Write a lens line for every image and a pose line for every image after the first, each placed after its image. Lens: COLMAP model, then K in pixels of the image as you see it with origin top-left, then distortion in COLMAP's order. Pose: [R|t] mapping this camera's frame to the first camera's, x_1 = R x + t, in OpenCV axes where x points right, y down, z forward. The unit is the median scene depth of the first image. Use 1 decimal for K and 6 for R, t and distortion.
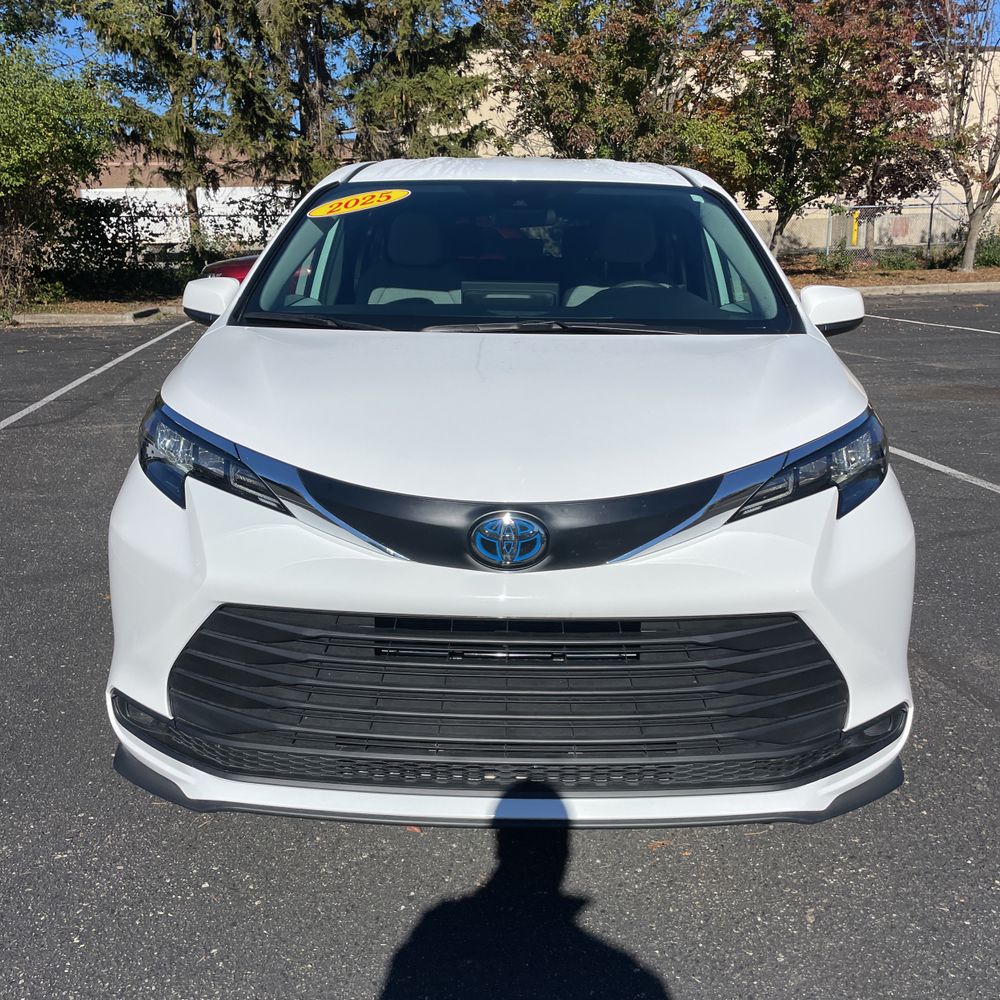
lens RADIAL K [[1008.8, 0, 505.4], [0, 1008.8, 503.4], [0, 0, 1]] dist [0.081593, -0.098405]
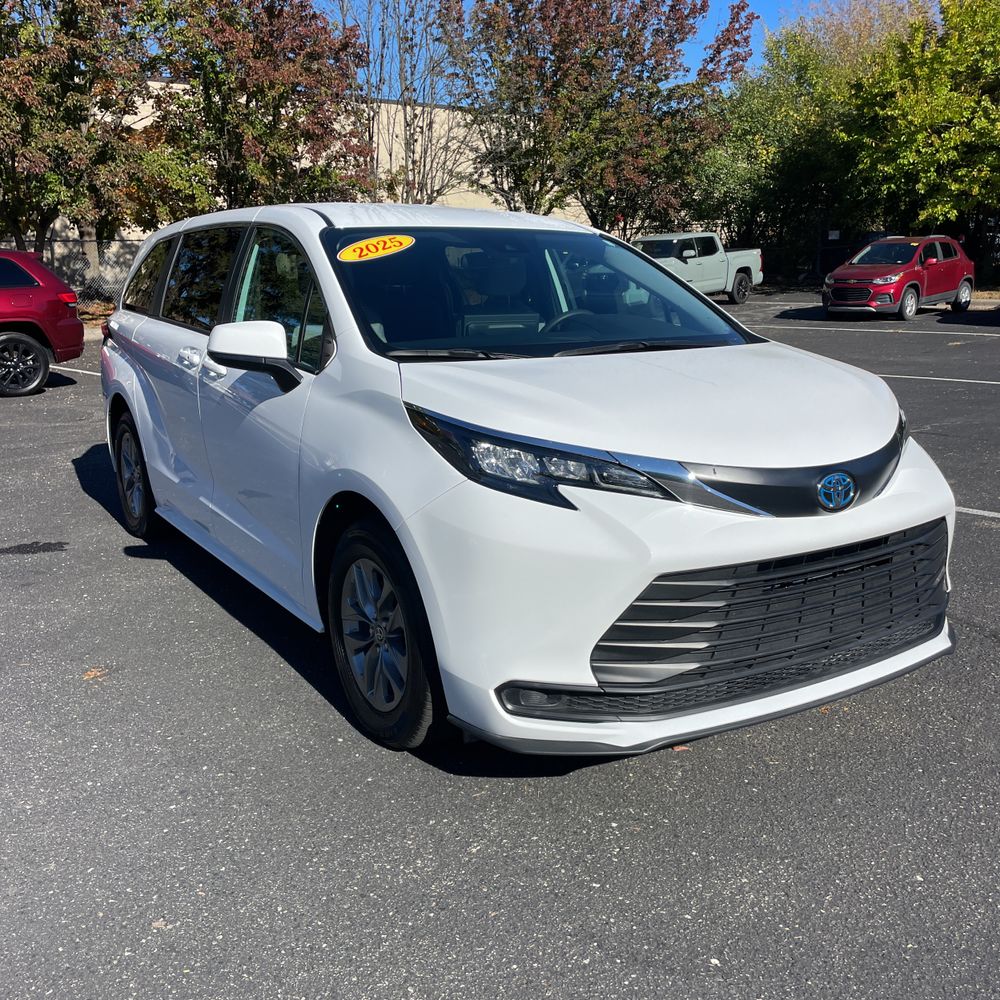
lens RADIAL K [[1002.8, 0, 517.8], [0, 1002.8, 498.6], [0, 0, 1]] dist [0.092397, -0.123646]
pose [[0.835526, -0.136503, 0.532224, -0.086612], [0.152600, 0.988190, 0.013885, -0.003072], [-0.527834, 0.069617, 0.846490, 0.003563]]
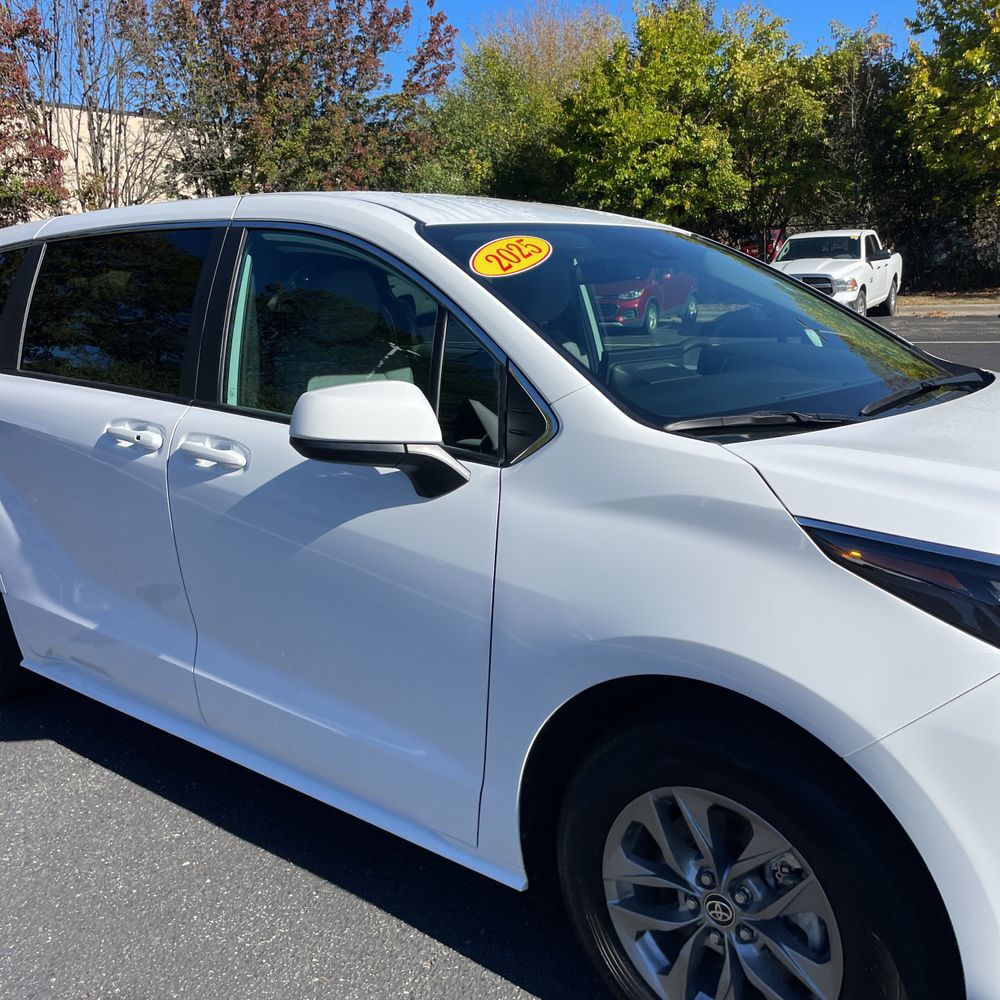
lens RADIAL K [[1002.8, 0, 517.8], [0, 1002.8, 498.6], [0, 0, 1]] dist [0.092397, -0.123646]
pose [[0.623170, -0.192990, 0.757901, -0.095259], [0.231093, 0.971243, 0.057303, -0.023769], [-0.747164, 0.139437, 0.649849, 0.079106]]
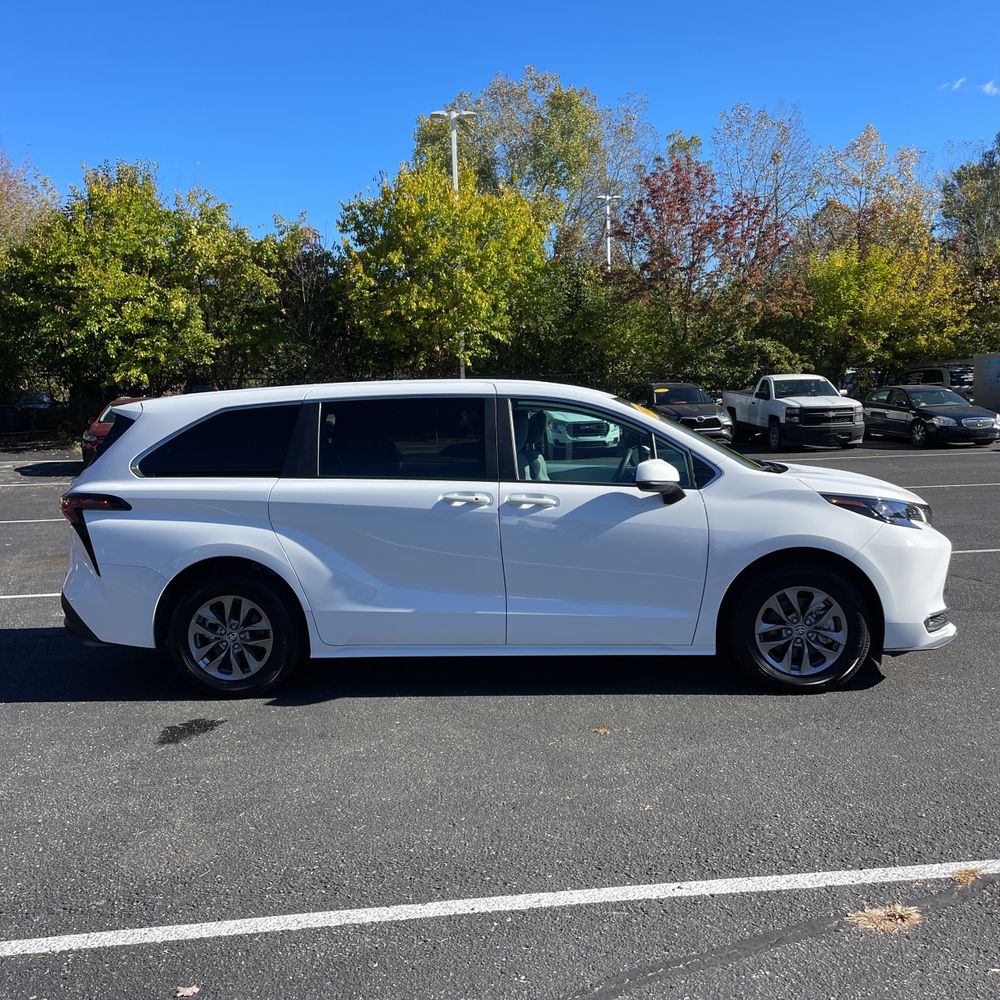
lens RADIAL K [[1020.7, 0, 500.0], [0, 1020.7, 500.0], [0, 0, 1]] dist [0.107221, -0.126568]
pose [[0.066172, -0.101503, 0.992632, -0.254487], [0.279452, 0.956886, 0.079218, -0.048861], [-0.957877, 0.272151, 0.091684, 0.153085]]
